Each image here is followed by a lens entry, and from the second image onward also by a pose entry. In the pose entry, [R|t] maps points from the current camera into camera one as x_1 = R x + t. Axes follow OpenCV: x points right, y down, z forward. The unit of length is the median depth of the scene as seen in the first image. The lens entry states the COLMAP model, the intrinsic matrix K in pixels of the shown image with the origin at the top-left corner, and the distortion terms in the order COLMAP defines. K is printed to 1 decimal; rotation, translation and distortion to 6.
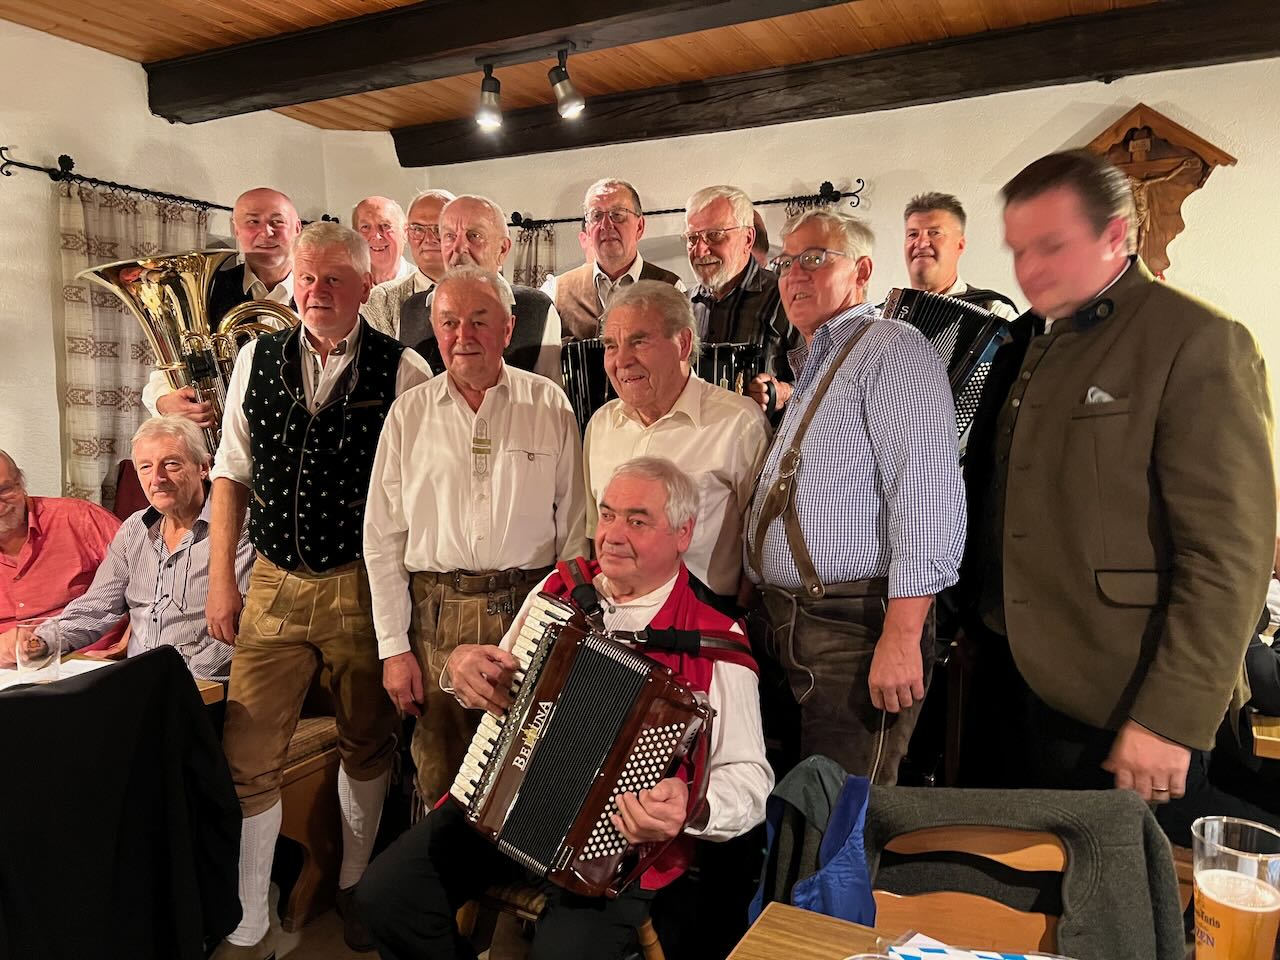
lens RADIAL K [[961.4, 0, 629.9], [0, 961.4, 479.7], [0, 0, 1]] dist [0.046698, -0.048243]
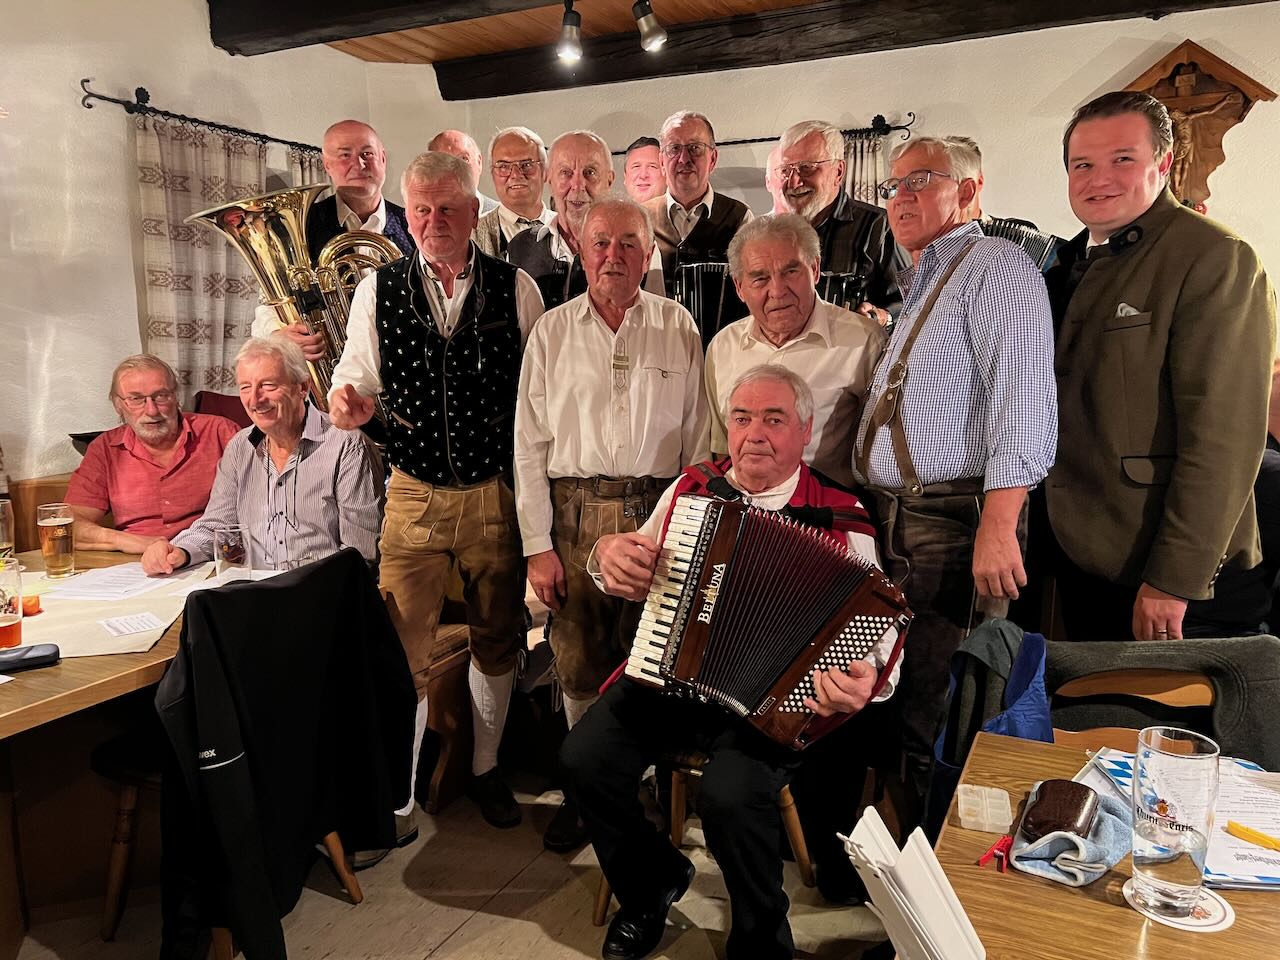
lens RADIAL K [[961.4, 0, 632.3], [0, 961.4, 482.7], [0, 0, 1]] dist [0.046698, -0.048243]
pose [[0.999246, -0.012489, 0.036749, -0.116431], [0.010196, 0.998029, 0.061926, 0.019700], [-0.037450, -0.061505, 0.997404, -0.054485]]
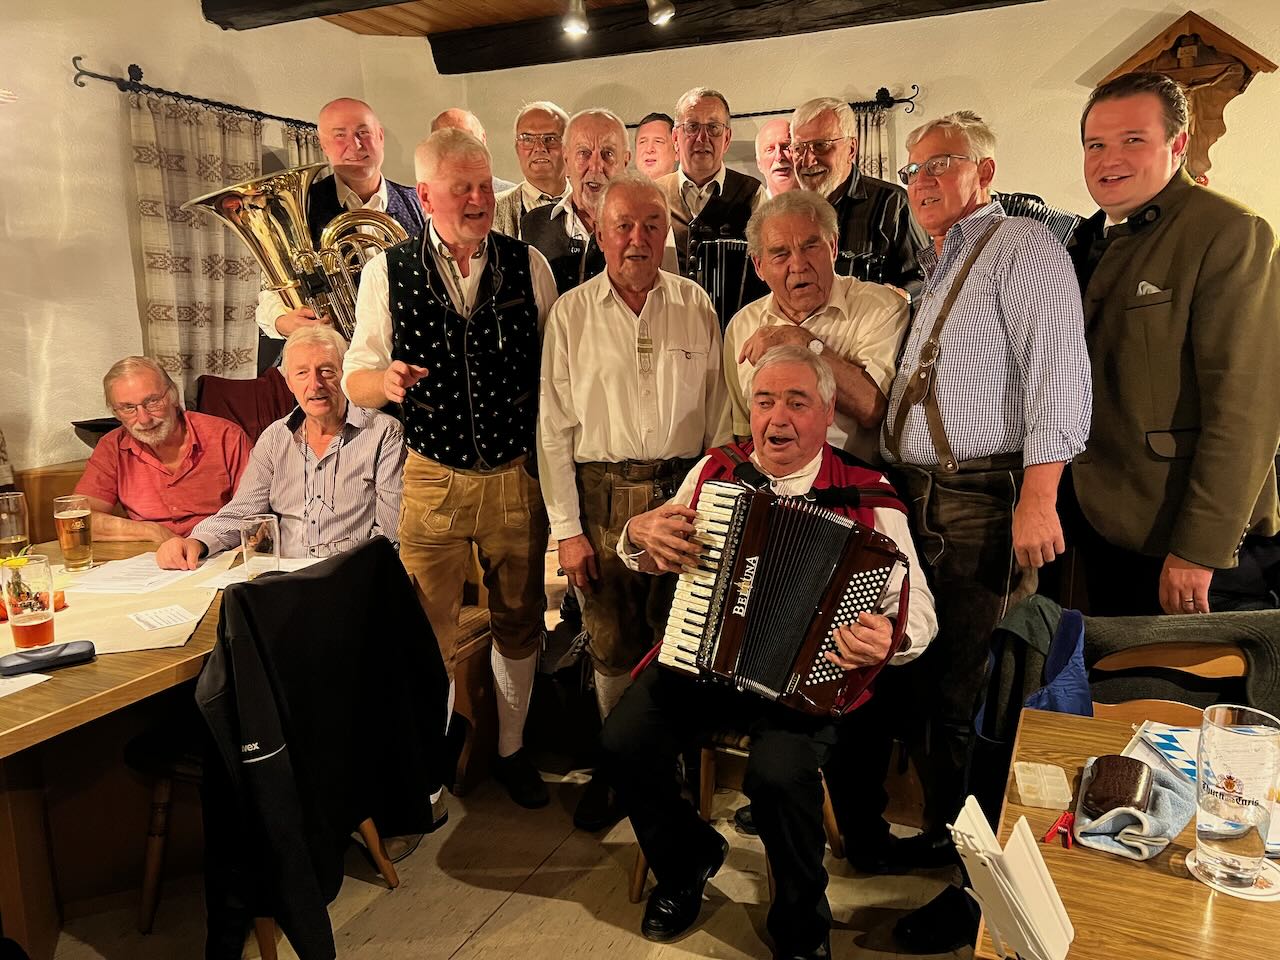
lens RADIAL K [[961.4, 0, 649.2], [0, 961.4, 480.8], [0, 0, 1]] dist [0.046698, -0.048243]
pose [[0.997271, -0.031723, 0.066661, -0.143889], [0.025685, 0.995651, 0.089553, 0.011886], [-0.069212, -0.087596, 0.993749, -0.053902]]
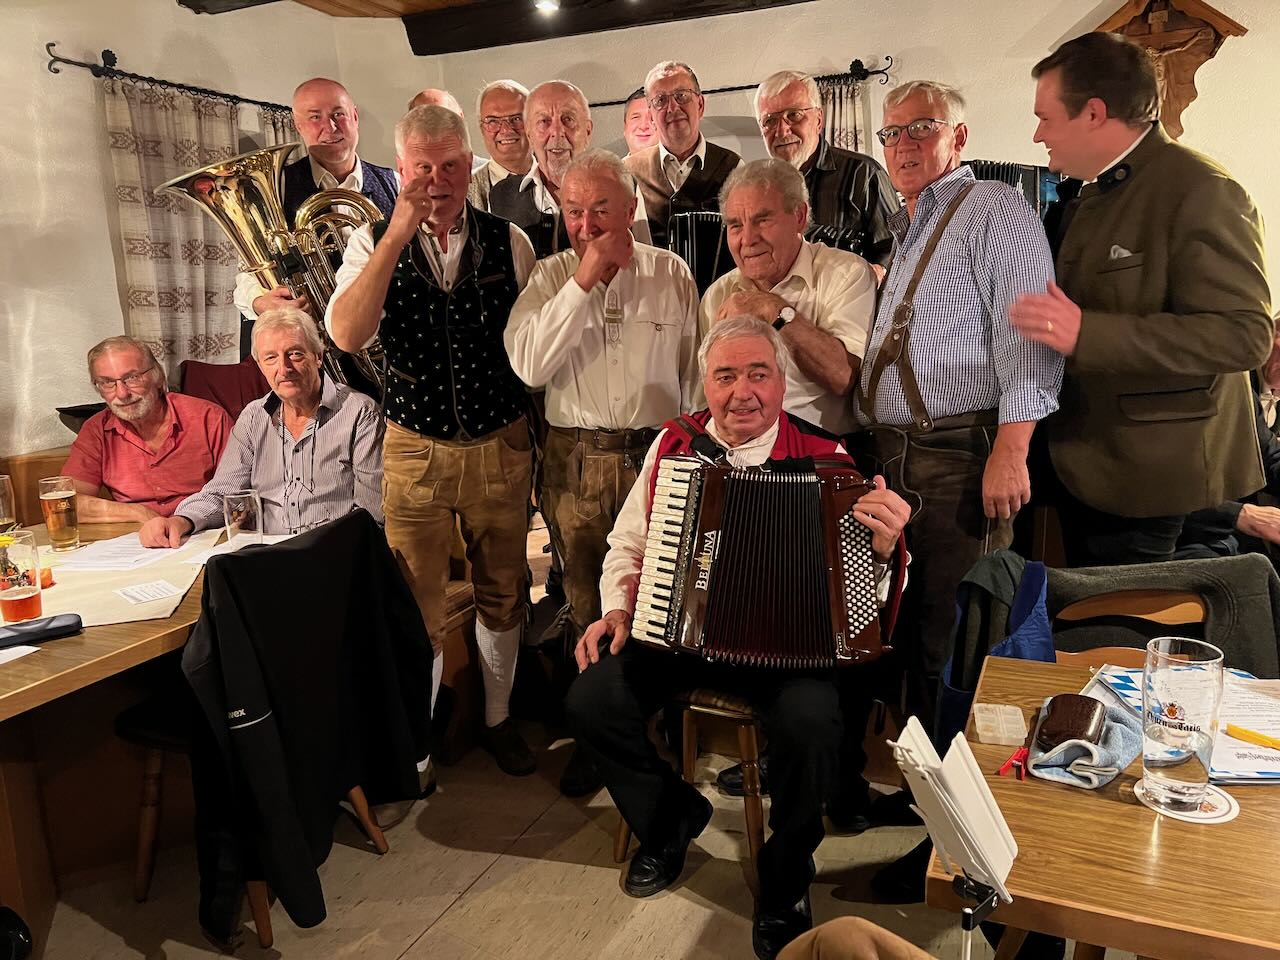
lens RADIAL K [[961.4, 0, 642.6], [0, 961.4, 481.4], [0, 0, 1]] dist [0.046698, -0.048243]
pose [[0.996243, -0.053064, 0.068444, -0.135064], [0.045642, 0.993342, 0.105776, 0.022427], [-0.073601, -0.102254, 0.992032, -0.065680]]
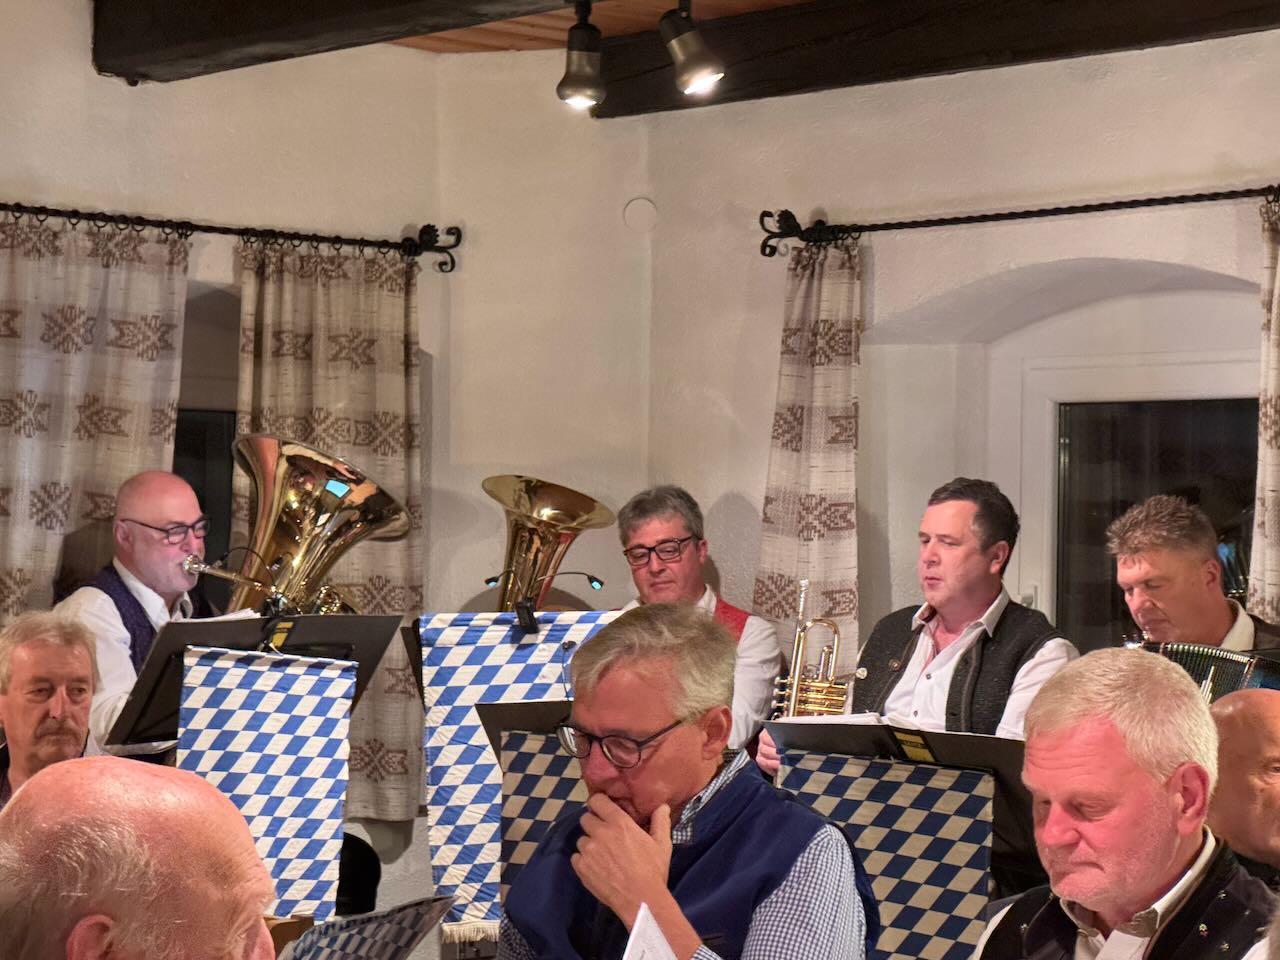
lens RADIAL K [[3298.1, 0, 685.4], [0, 3298.1, 460.6], [0, 0, 1]] dist [0.081911, 0.000000]
pose [[0.932799, 0.002408, -0.360389, 0.557675], [-0.052087, 0.990380, -0.128199, 0.069304], [0.356613, 0.138355, 0.923951, -0.653967]]
